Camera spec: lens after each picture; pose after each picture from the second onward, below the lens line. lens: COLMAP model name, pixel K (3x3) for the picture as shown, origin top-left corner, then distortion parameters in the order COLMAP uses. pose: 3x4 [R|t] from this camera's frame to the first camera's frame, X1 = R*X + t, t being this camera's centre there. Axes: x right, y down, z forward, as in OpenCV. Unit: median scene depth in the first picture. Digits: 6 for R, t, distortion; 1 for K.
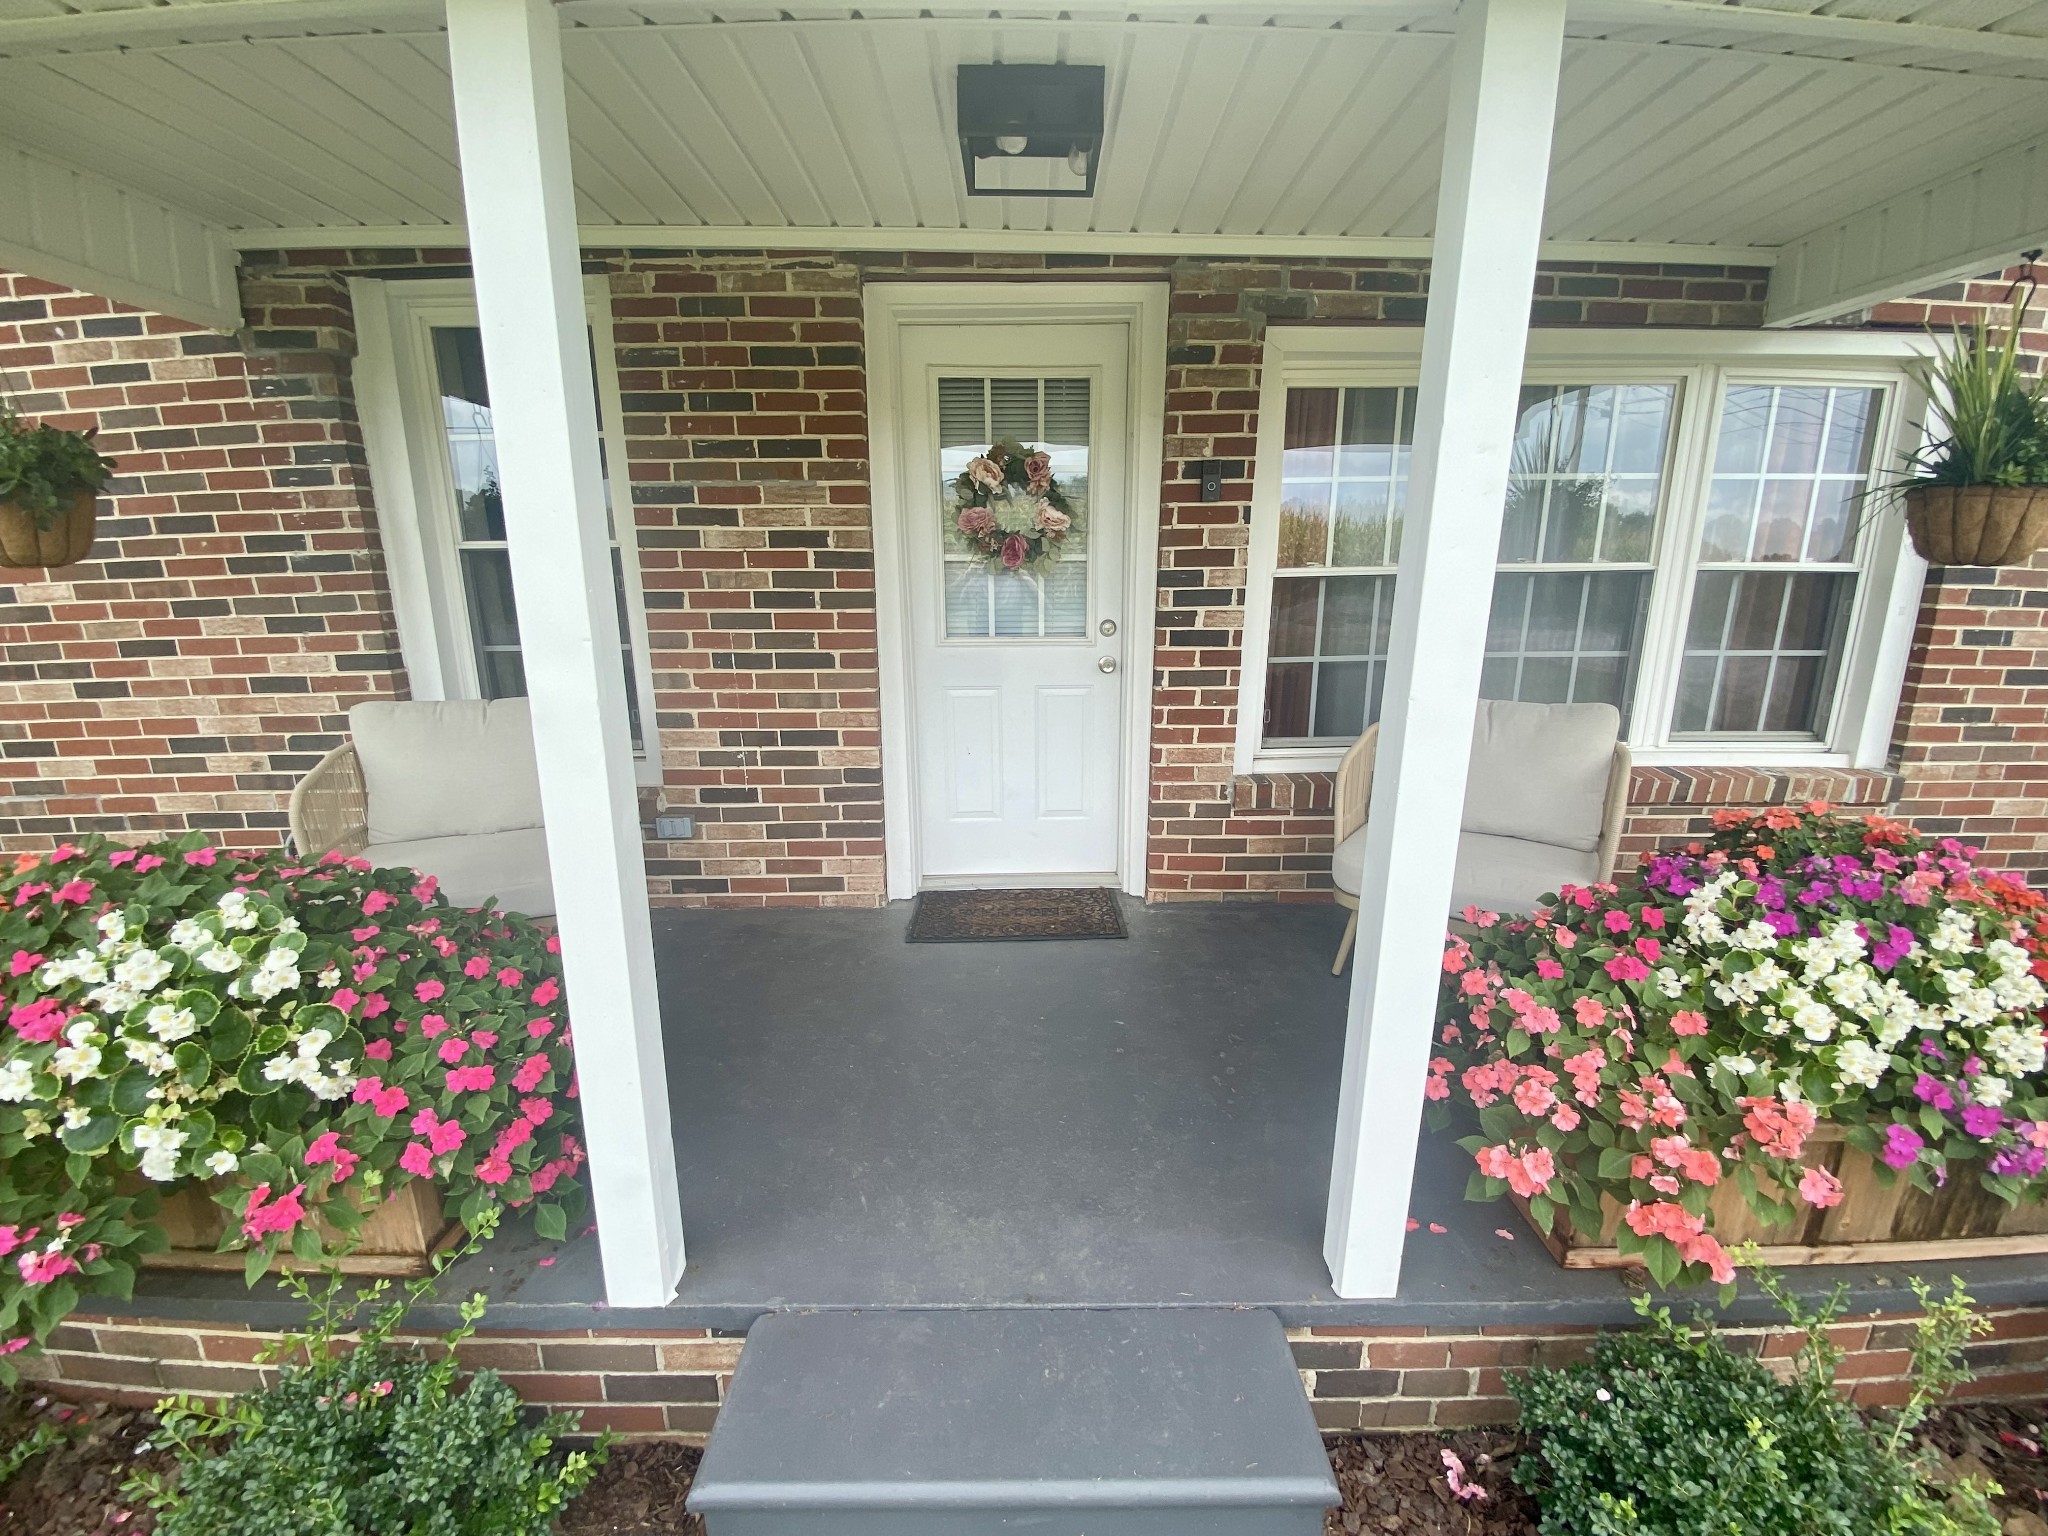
lens RADIAL K [[813.3, 0, 1024.0], [0, 813.3, 768.0], [0, 0, 1]] dist [0.010707, -0.017209]
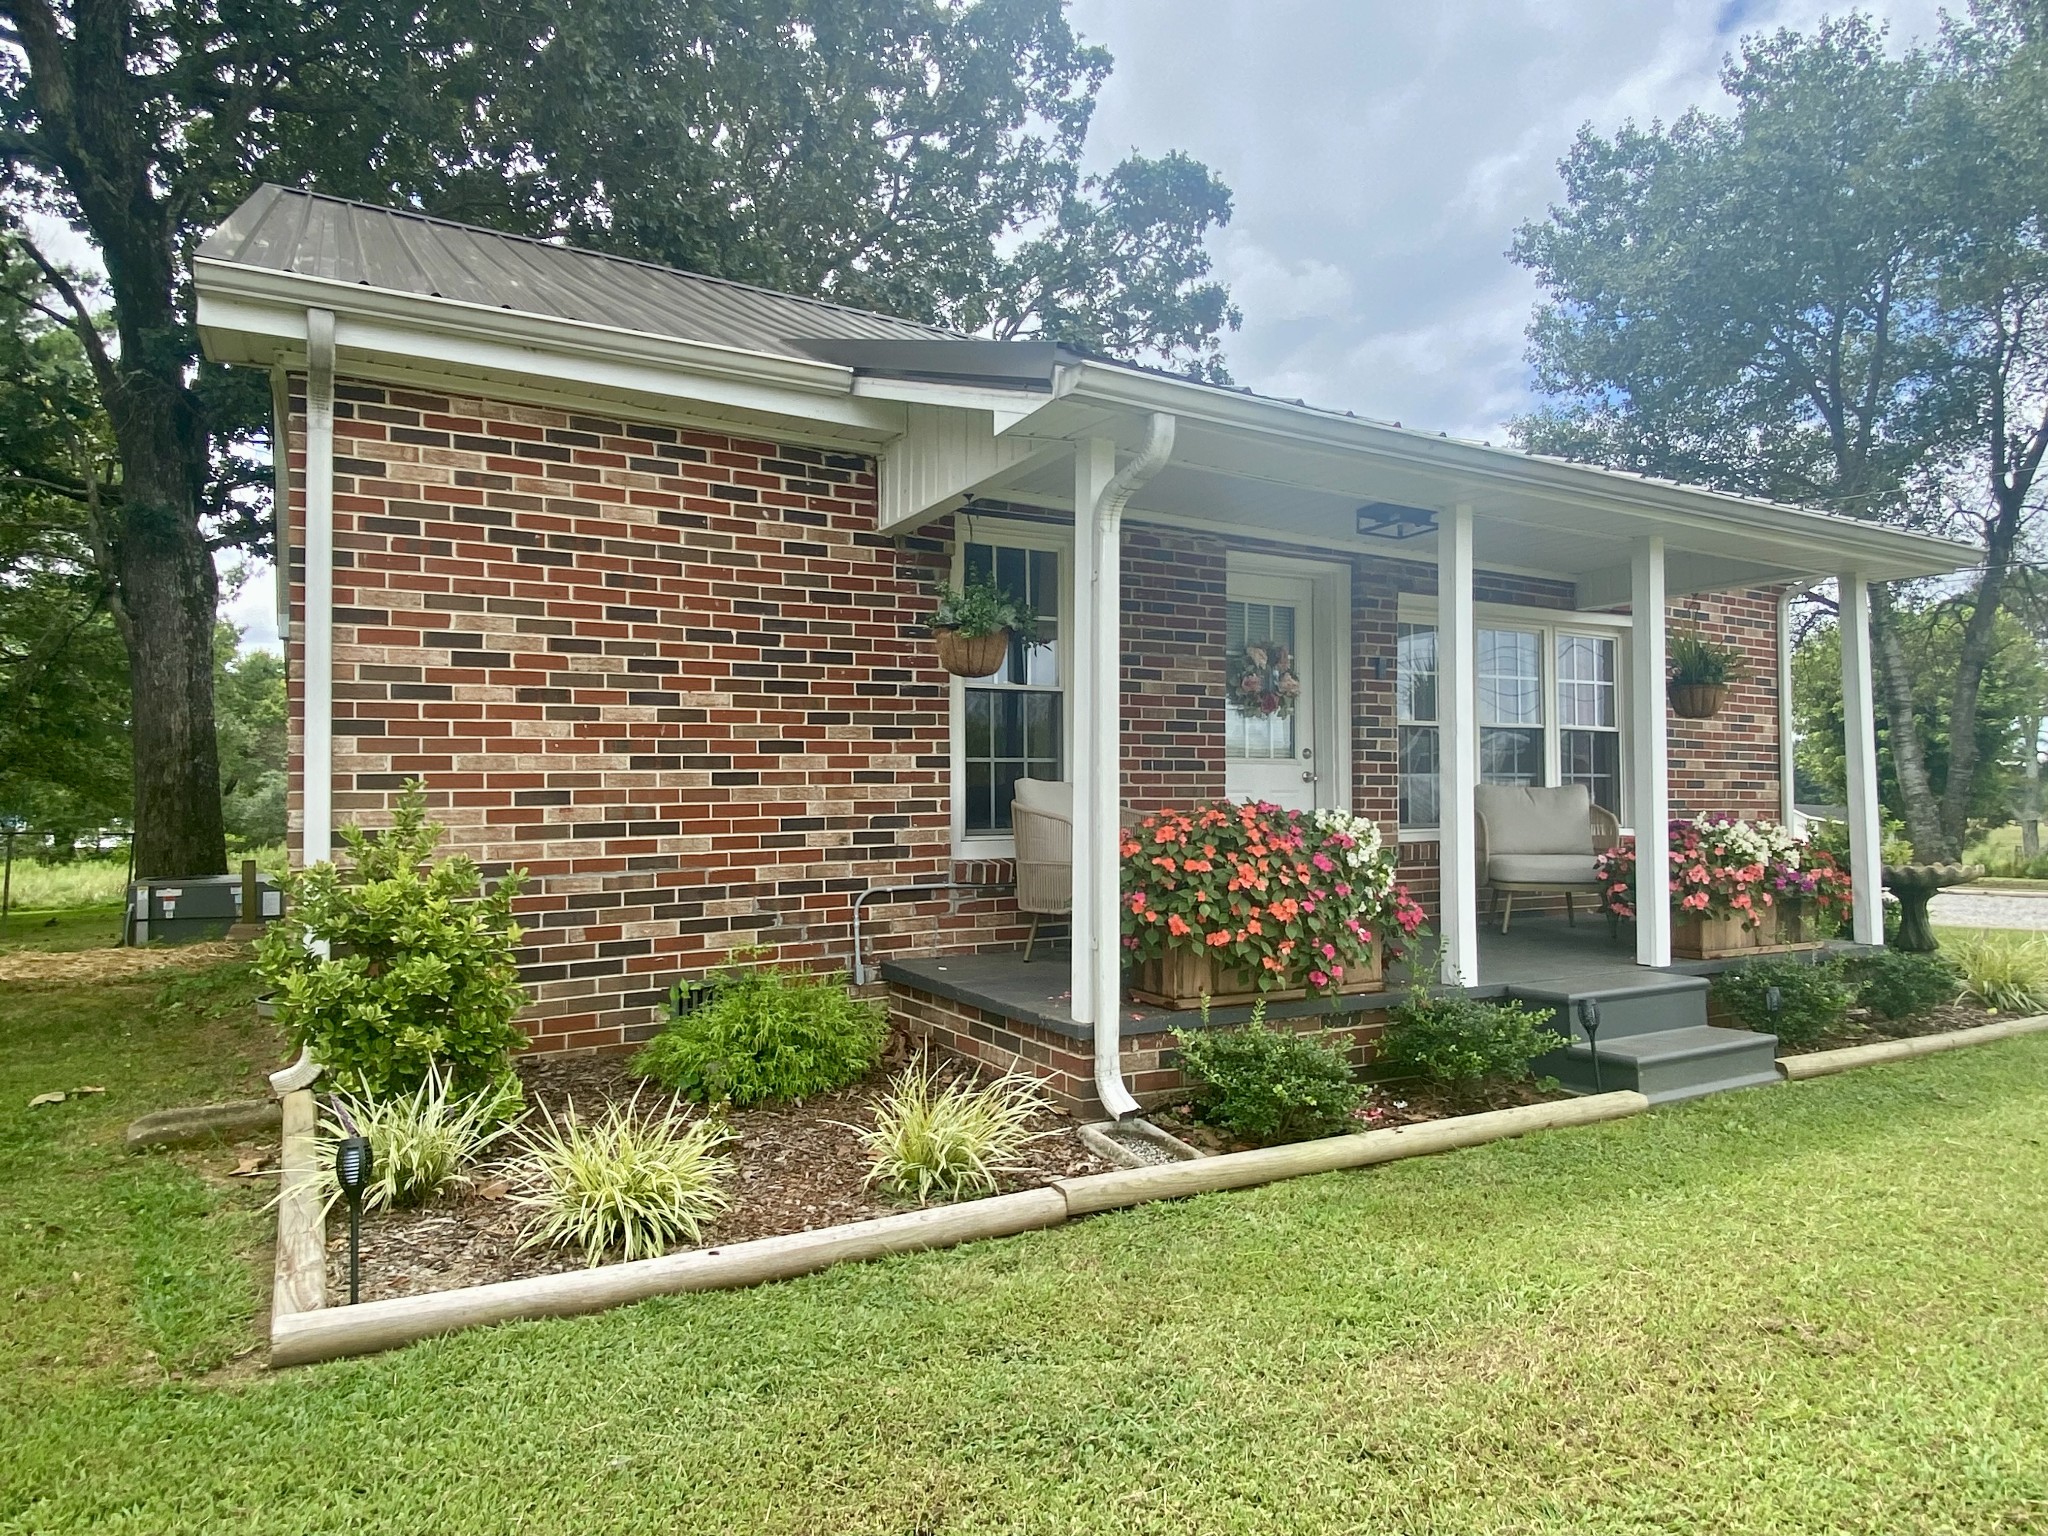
lens RADIAL K [[813.3, 0, 1024.0], [0, 813.3, 768.0], [0, 0, 1]] dist [0.010707, -0.017209]
pose [[0.933132, 0.004297, 0.359509, -1.167746], [0.086637, 0.967776, -0.236439, 0.218831], [-0.348940, 0.251776, 0.902690, -0.292092]]
